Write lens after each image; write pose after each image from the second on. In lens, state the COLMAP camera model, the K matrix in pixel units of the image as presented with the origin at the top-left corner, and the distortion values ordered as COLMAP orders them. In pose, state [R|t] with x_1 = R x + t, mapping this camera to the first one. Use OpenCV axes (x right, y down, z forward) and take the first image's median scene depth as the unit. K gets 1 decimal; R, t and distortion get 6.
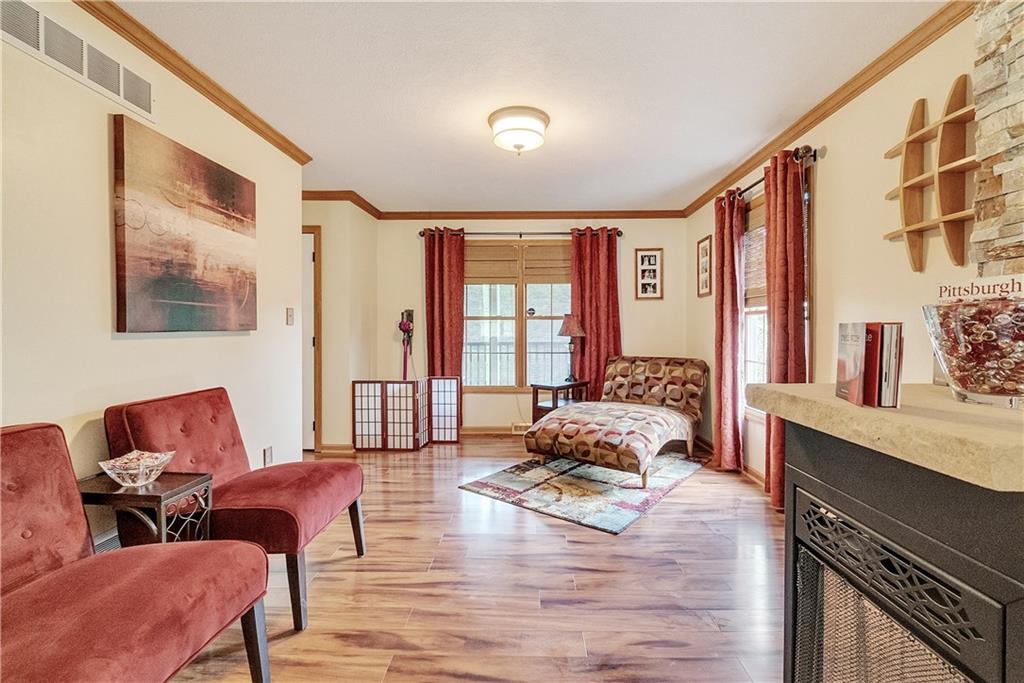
lens RADIAL K [[412.8, 0, 517.3], [0, 412.8, 339.5], [0, 0, 1]] dist [-0.001205, 0.000003]
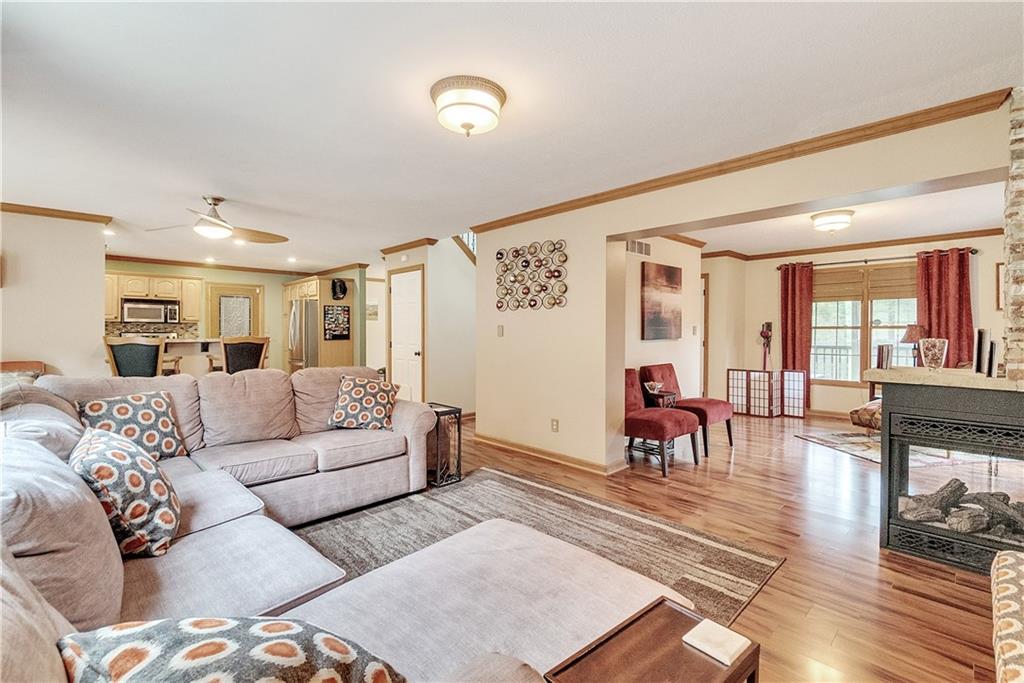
lens RADIAL K [[458.4, 0, 521.5], [0, 458.4, 335.2], [0, 0, 1]] dist [0.005161, -0.000323]
pose [[0.699071, 0.007453, -0.715014, 0.294012], [-0.012149, 0.999925, -0.001456, -0.015538], [0.714949, 0.009705, 0.699109, -0.764799]]
